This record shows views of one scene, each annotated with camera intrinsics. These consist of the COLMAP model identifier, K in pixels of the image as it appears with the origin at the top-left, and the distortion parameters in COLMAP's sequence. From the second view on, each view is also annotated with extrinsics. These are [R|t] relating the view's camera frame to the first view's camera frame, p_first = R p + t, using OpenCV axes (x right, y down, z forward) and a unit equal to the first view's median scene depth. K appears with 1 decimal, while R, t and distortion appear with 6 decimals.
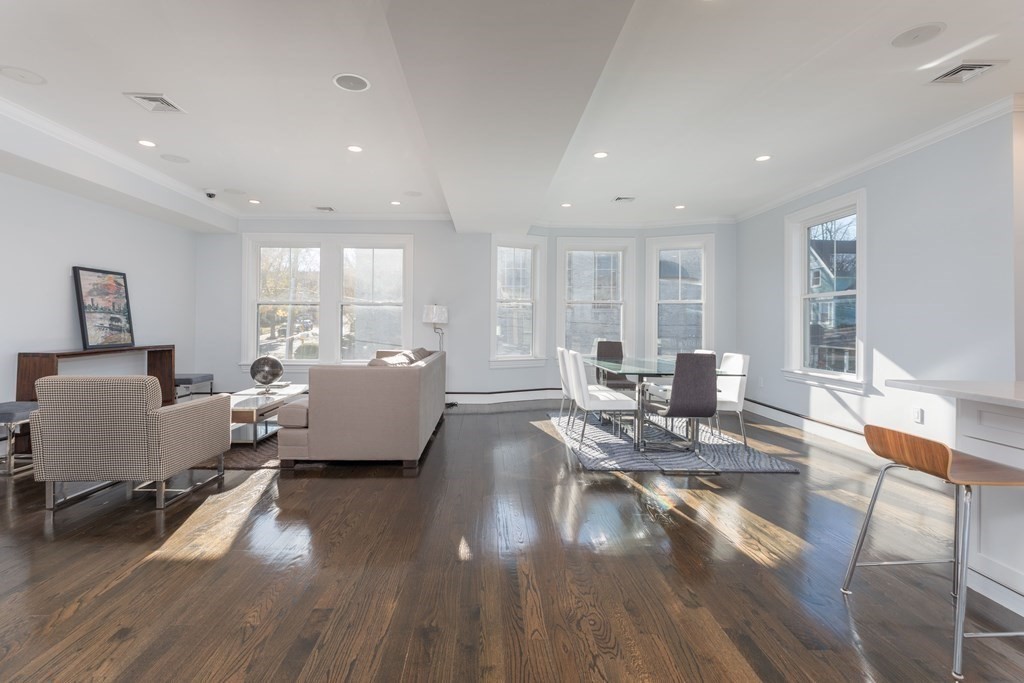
lens RADIAL K [[471.4, 0, 506.9], [0, 471.4, 332.1], [0, 0, 1]] dist [0.002423, 0.000081]
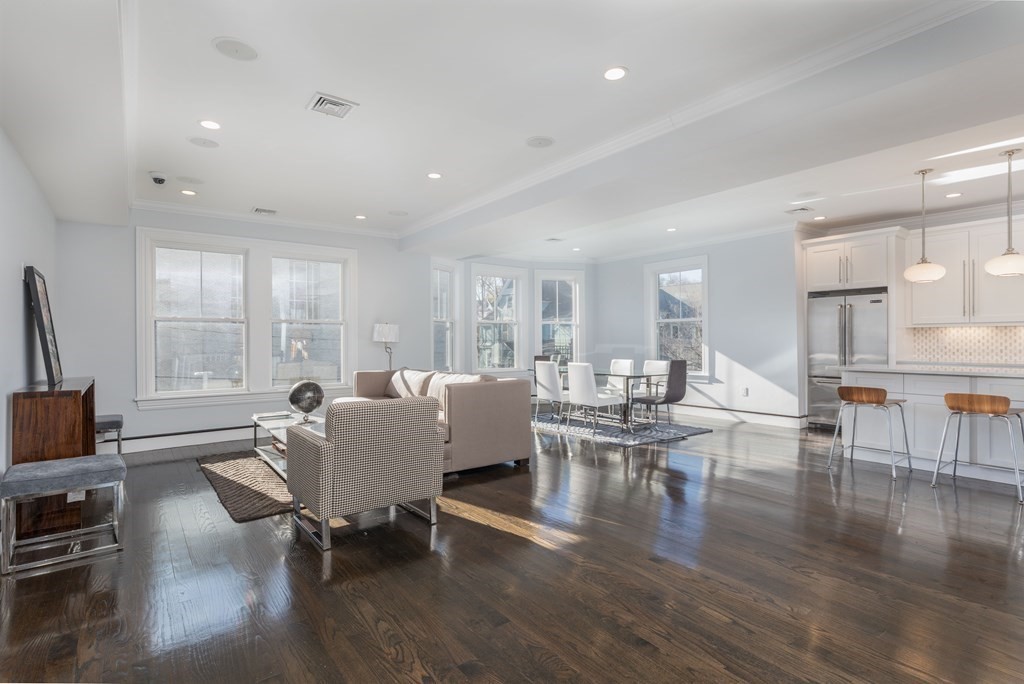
lens RADIAL K [[502.1, 0, 515.5], [0, 502.1, 344.7], [0, 0, 1]] dist [-0.001857, -0.000290]
pose [[0.817177, -0.015210, 0.576187, -0.617017], [0.023170, 0.999711, -0.006471, -0.001767], [-0.575922, 0.018638, 0.817292, -0.004518]]
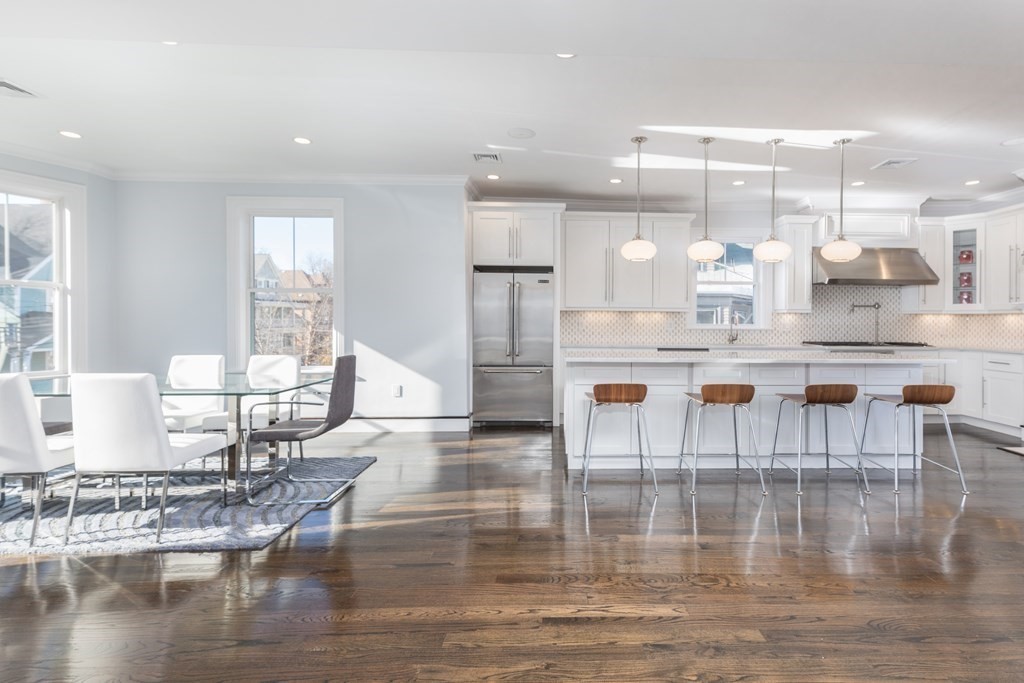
lens RADIAL K [[481.3, 0, 561.7], [0, 481.3, 325.4], [0, 0, 1]] dist [0.002512, 0.000360]
pose [[0.001937, -0.008966, 0.999958, -0.316815], [0.009605, 0.999914, 0.008947, -0.004782], [-0.999952, 0.009587, 0.002023, 0.390467]]
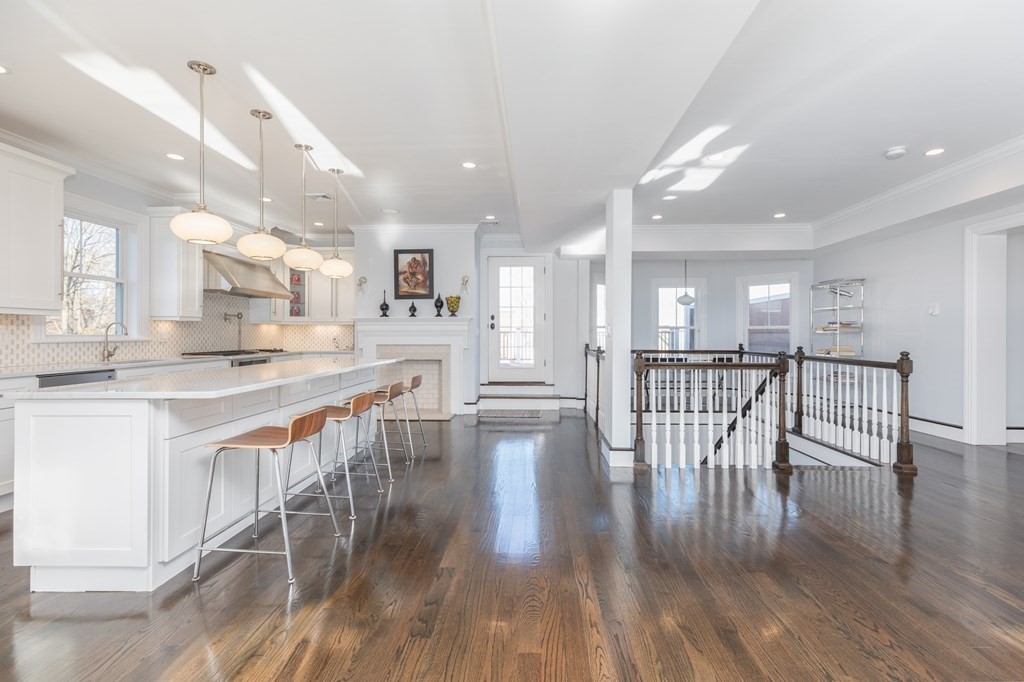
lens RADIAL K [[471.4, 0, 506.9], [0, 471.4, 331.6], [0, 0, 1]] dist [0.002423, 0.000081]
pose [[-0.996258, 0.001632, 0.086410, 0.045888], [0.002609, 0.999934, 0.011204, -0.006013], [-0.086386, 0.011388, -0.996197, 0.734622]]
